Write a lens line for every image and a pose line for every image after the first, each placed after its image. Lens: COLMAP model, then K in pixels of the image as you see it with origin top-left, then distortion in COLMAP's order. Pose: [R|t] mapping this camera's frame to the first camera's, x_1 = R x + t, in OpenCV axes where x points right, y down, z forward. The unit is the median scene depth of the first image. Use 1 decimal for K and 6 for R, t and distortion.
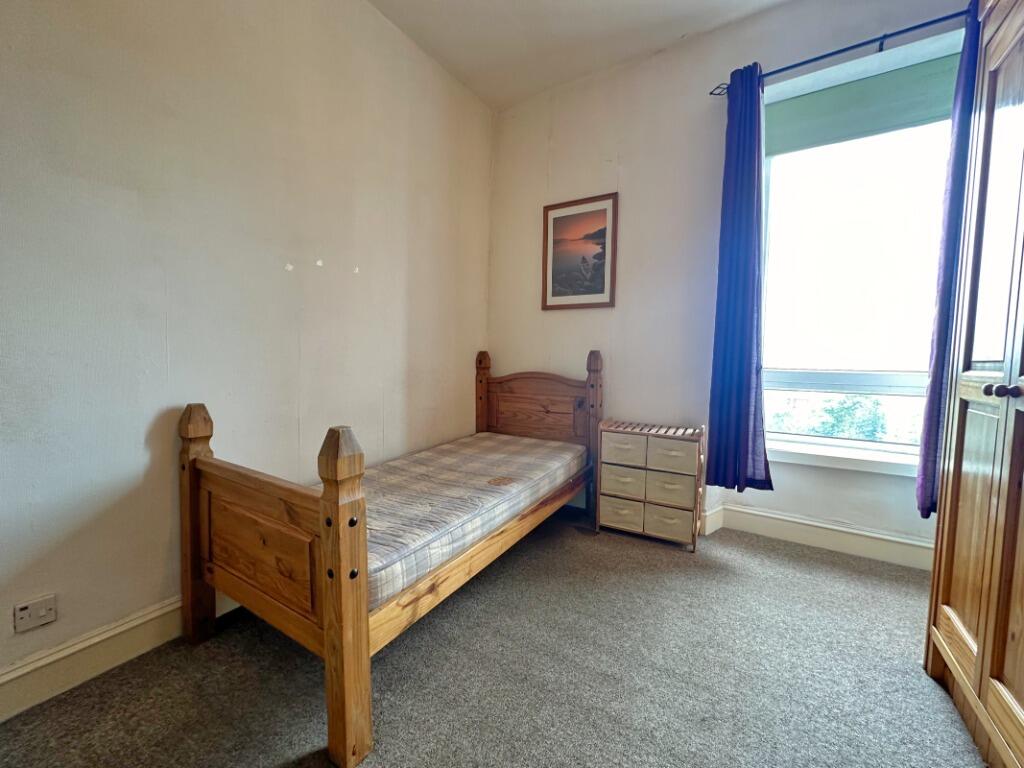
lens RADIAL K [[410.5, 0, 512.6], [0, 410.5, 382.7], [0, 0, 1]] dist [0.002225, 0.000134]
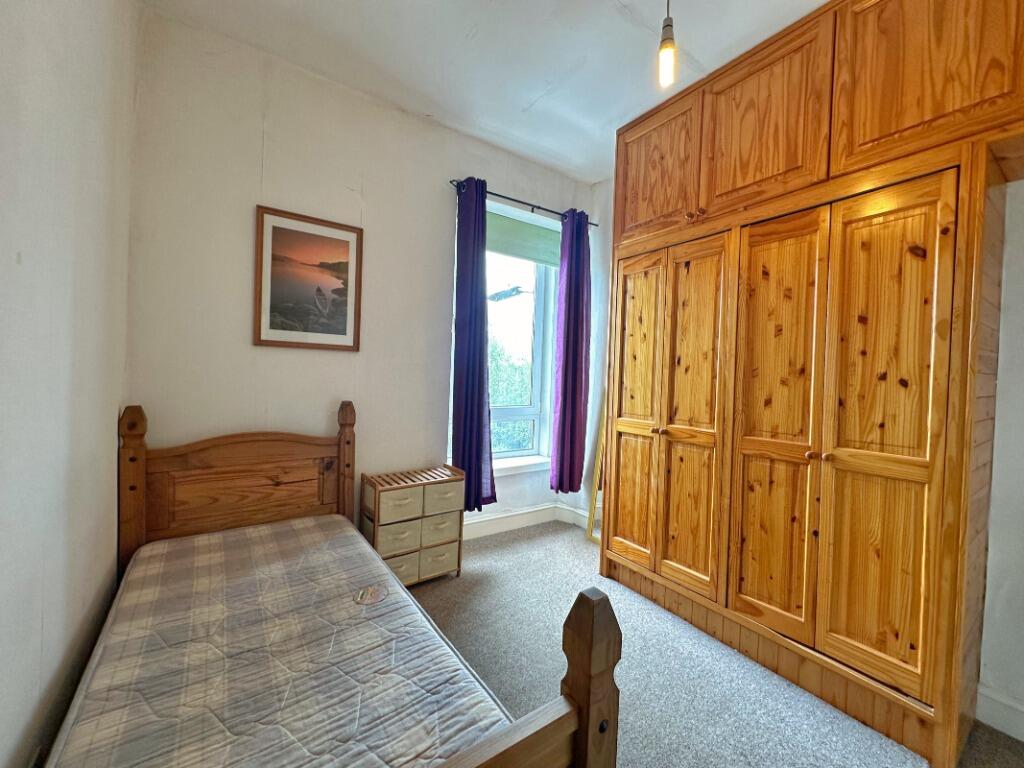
lens RADIAL K [[410.5, 0, 514.5], [0, 410.5, 383.0], [0, 0, 1]] dist [0.002225, 0.000134]
pose [[0.393993, -0.024586, 0.918785, -0.455175], [0.033356, 0.999366, 0.012439, -0.114715], [-0.918508, 0.025746, 0.394563, 0.322633]]
